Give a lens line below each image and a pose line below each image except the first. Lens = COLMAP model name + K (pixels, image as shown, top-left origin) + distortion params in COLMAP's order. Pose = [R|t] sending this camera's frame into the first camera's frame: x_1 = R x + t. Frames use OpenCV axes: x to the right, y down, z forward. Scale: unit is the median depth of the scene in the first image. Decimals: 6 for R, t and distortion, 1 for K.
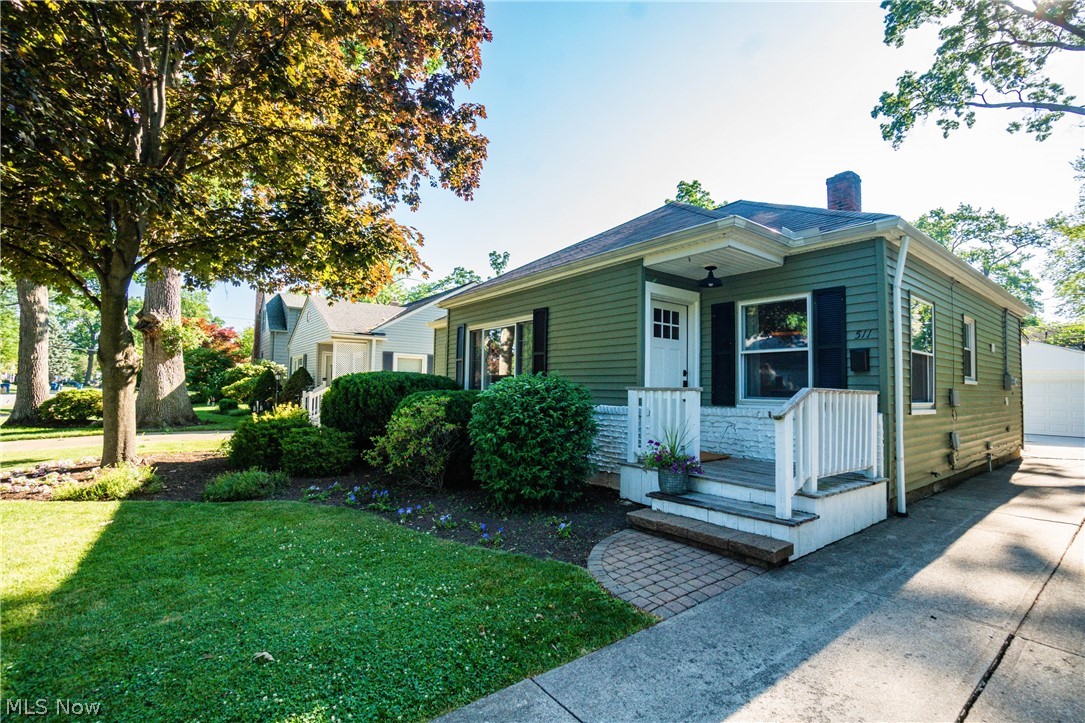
lens RADIAL K [[498.0, 0, 545.4], [0, 498.0, 365.0], [0, 0, 1]] dist [-0.082228, 0.031380]
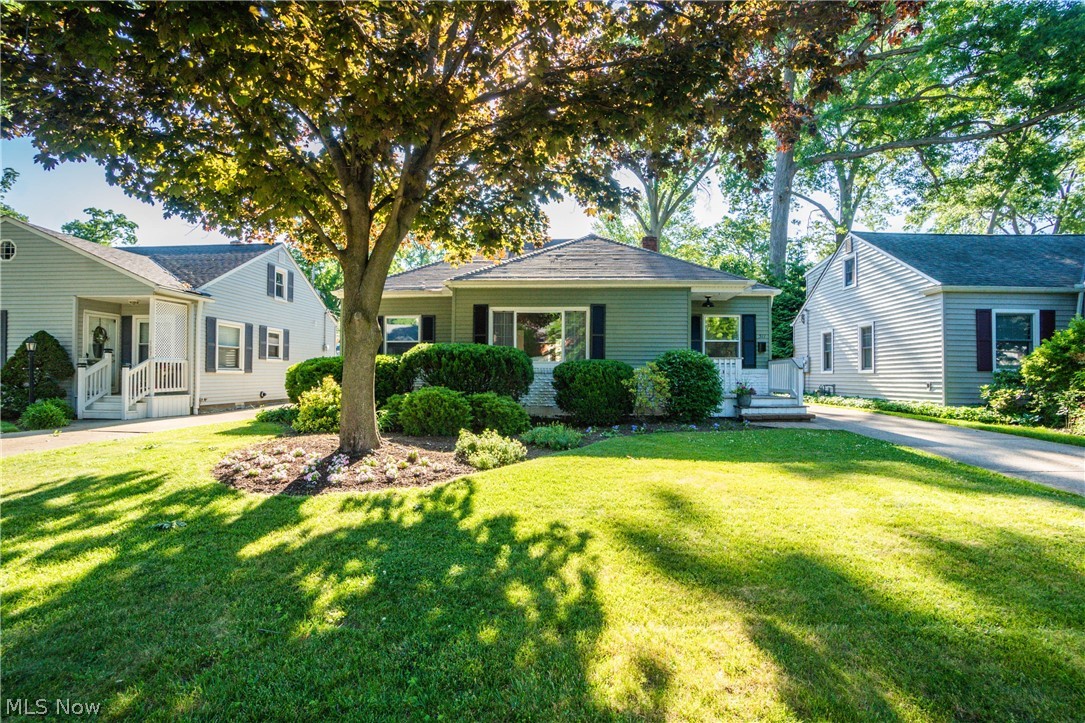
lens RADIAL K [[523.4, 0, 544.8], [0, 523.4, 365.7], [0, 0, 1]] dist [-0.073652, 0.026504]
pose [[0.655751, 0.005347, 0.754958, -1.311559], [-0.030263, 0.999357, 0.019208, 0.043230], [-0.754370, -0.035443, 0.655491, 0.099713]]
